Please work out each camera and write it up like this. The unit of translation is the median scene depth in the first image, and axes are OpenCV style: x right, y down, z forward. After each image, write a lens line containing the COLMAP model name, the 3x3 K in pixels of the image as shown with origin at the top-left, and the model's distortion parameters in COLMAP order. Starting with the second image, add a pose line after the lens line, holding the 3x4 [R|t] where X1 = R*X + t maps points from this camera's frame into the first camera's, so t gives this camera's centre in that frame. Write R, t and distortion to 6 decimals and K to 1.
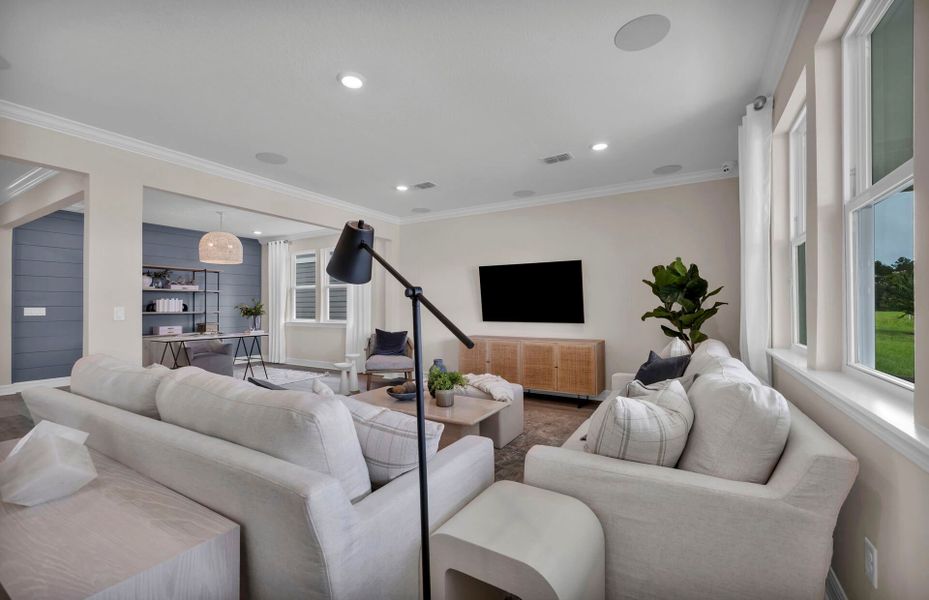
lens RADIAL K [[394.1, 0, 444.5], [0, 394.1, 302.3], [0, 0, 1]] dist [-0.000280, 0.000124]
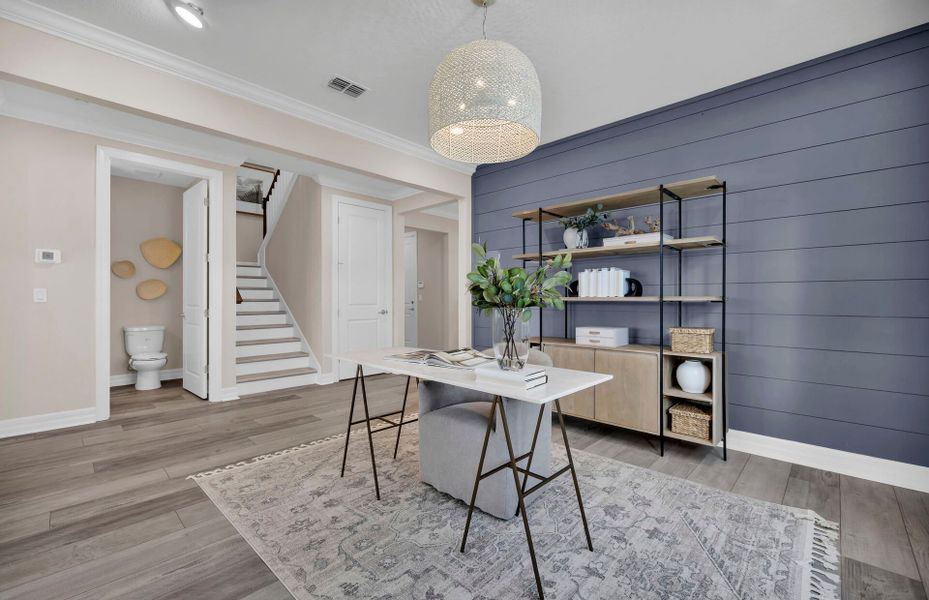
lens RADIAL K [[395.2, 0, 464.6], [0, 395.2, 297.2], [0, 0, 1]] dist [0.000258, -0.000003]
pose [[-0.190251, -0.003824, -0.981728, -0.208290], [0.008824, 0.999945, -0.005605, 0.024909], [0.981696, -0.009730, -0.190207, 0.922598]]
